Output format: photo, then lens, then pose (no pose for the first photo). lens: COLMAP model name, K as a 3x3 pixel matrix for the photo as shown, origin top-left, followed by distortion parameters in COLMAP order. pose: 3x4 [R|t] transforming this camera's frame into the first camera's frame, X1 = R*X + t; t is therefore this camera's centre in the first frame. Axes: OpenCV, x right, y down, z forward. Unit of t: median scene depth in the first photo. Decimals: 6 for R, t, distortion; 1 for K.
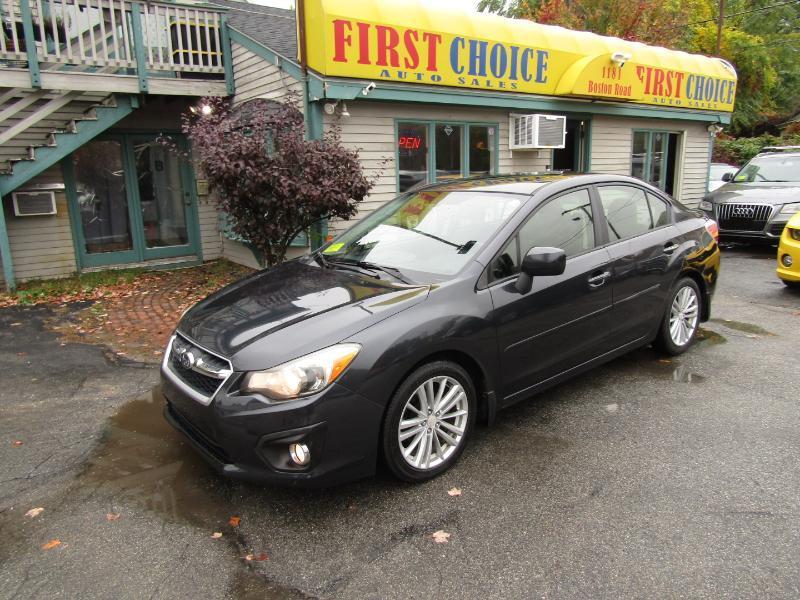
lens RADIAL K [[564.8, 0, 400.0], [0, 564.8, 300.0], [0, 0, 1]] dist [-0.013109, 0.000140]
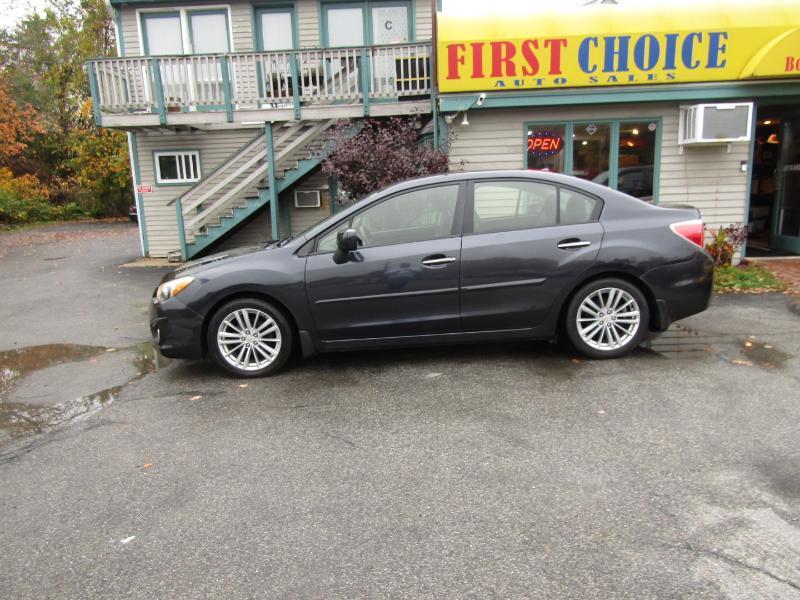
lens RADIAL K [[564.5, 0, 400.4], [0, 564.5, 298.0], [0, 0, 1]] dist [-0.012997, -0.000003]
pose [[0.777441, 0.117082, -0.617962, 0.540083], [-0.122686, 0.991877, 0.033577, 0.003137], [0.616874, 0.049711, 0.785491, 0.028775]]
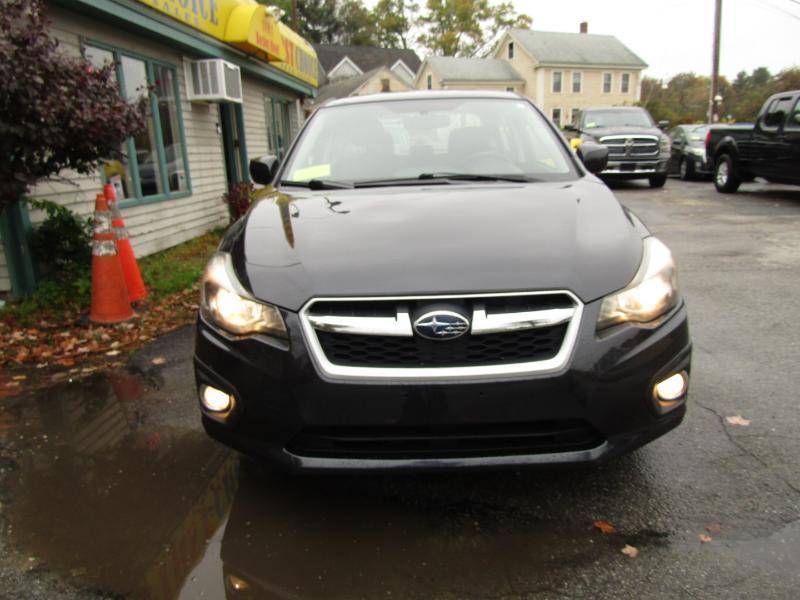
lens RADIAL K [[564.5, 0, 400.4], [0, 564.5, 298.0], [0, 0, 1]] dist [-0.012997, -0.000003]
pose [[0.646304, -0.186485, 0.739942, -0.347400], [0.182375, 0.979326, 0.087521, 0.010022], [-0.740966, 0.078382, 0.666953, 0.279403]]
